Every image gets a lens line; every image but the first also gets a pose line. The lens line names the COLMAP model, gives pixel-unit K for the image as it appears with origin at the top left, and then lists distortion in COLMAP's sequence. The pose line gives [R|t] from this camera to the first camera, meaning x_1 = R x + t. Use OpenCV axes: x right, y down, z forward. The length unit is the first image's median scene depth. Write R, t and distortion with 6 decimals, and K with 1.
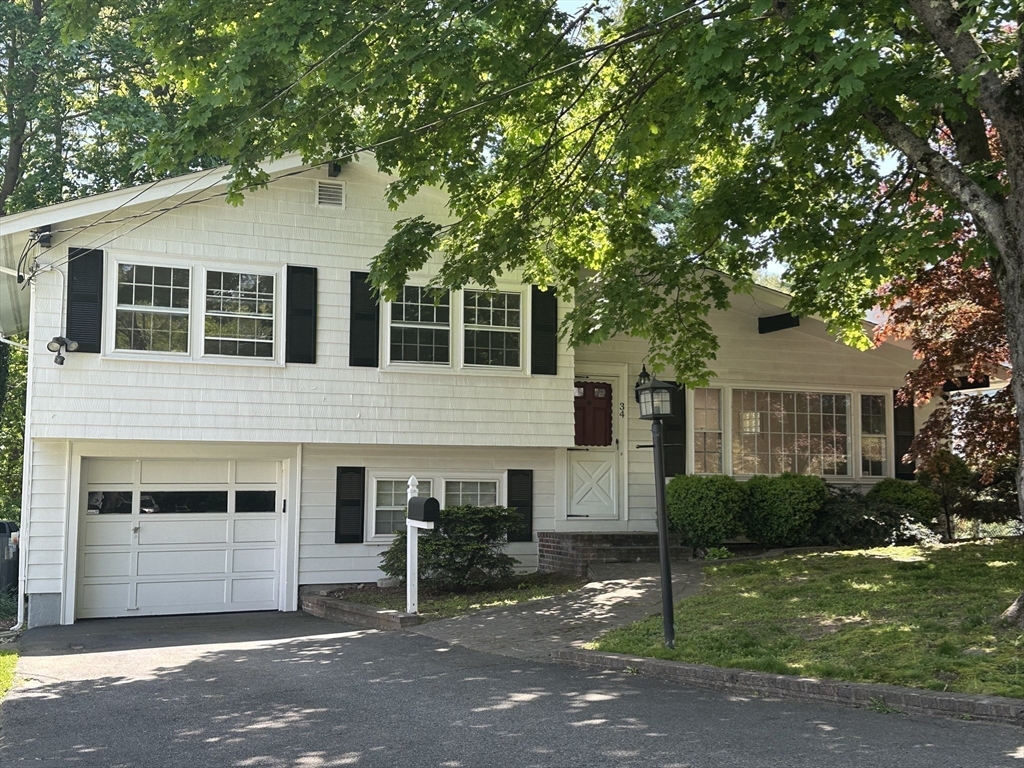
lens RADIAL K [[1181.8, 0, 513.3], [0, 1181.8, 381.5], [0, 0, 1]] dist [0.086122, 0.000000]
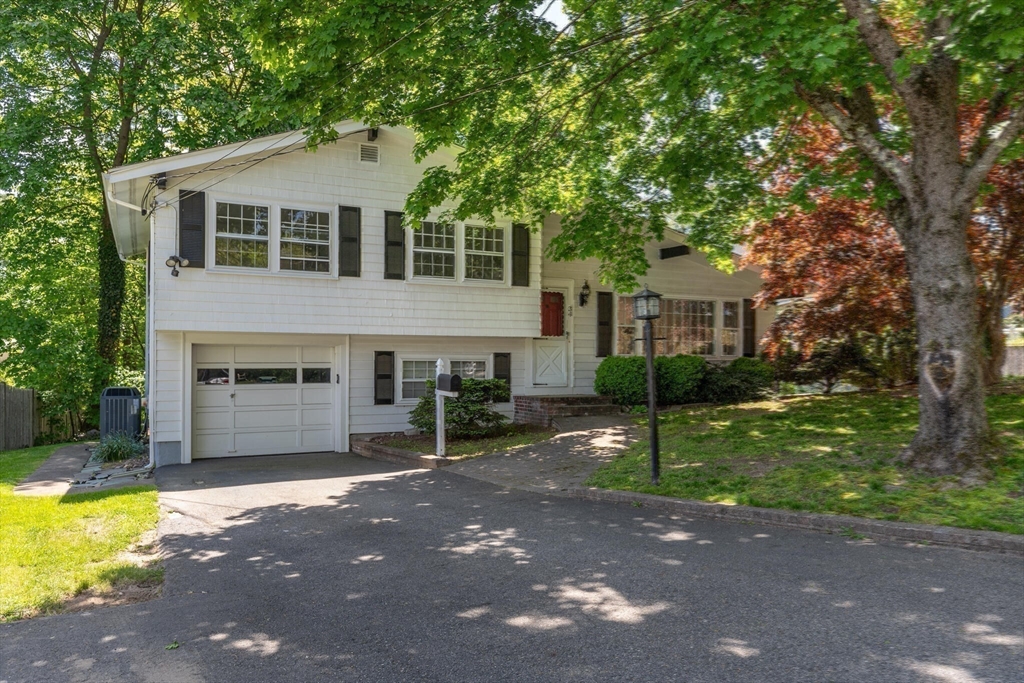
lens RADIAL K [[738.9, 0, 511.4], [0, 738.9, 351.9], [0, 0, 1]] dist [-0.013893, 0.002053]
pose [[0.995225, -0.001711, 0.097592, -0.074316], [-0.006062, 0.996833, 0.079290, 0.002694], [-0.097419, -0.079503, 0.992063, 0.115887]]
